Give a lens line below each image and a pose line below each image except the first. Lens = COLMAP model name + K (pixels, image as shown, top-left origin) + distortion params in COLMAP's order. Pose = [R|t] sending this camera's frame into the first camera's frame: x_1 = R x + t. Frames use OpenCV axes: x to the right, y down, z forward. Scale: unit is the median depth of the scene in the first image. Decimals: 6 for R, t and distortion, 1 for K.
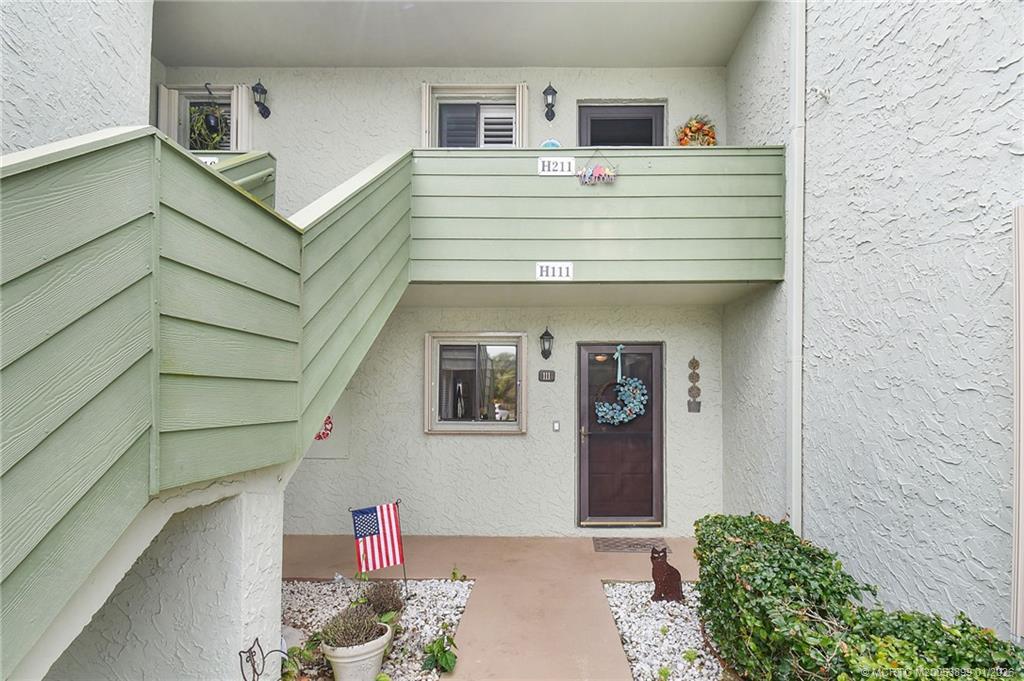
lens RADIAL K [[610.0, 0, 512.0], [0, 610.0, 340.5], [0, 0, 1]] dist [0.003600, -0.000244]
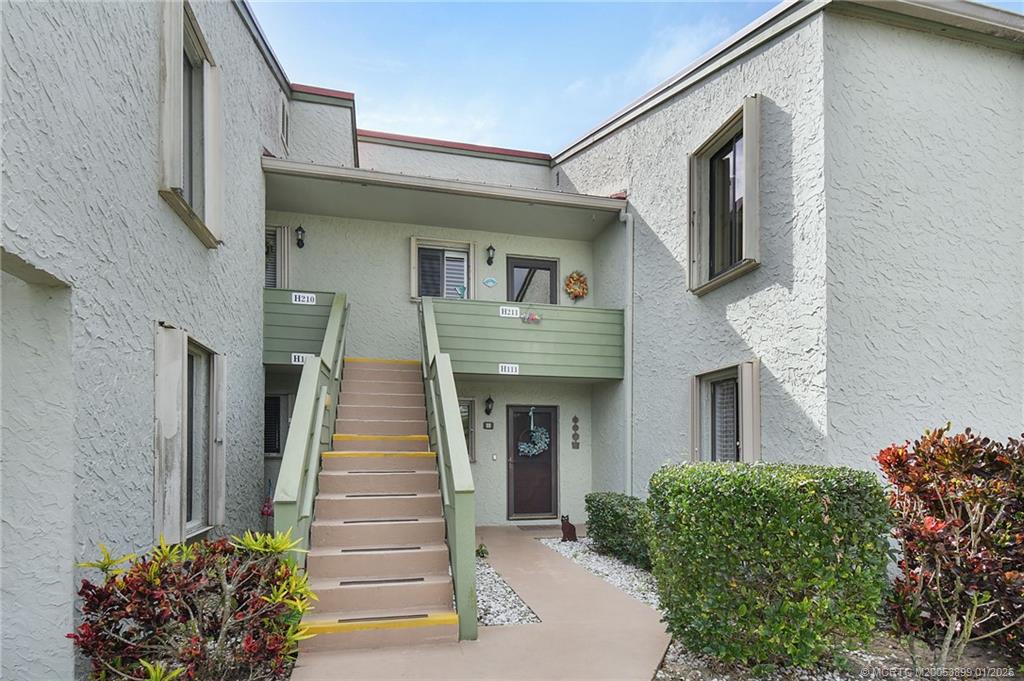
lens RADIAL K [[491.2, 0, 513.1], [0, 491.2, 326.7], [0, 0, 1]] dist [0.029494, -0.021109]
pose [[0.981616, 0.052669, 0.183457, -0.145649], [-0.026853, 0.989722, -0.140462, -0.022249], [-0.188970, 0.132953, 0.972941, -0.353731]]
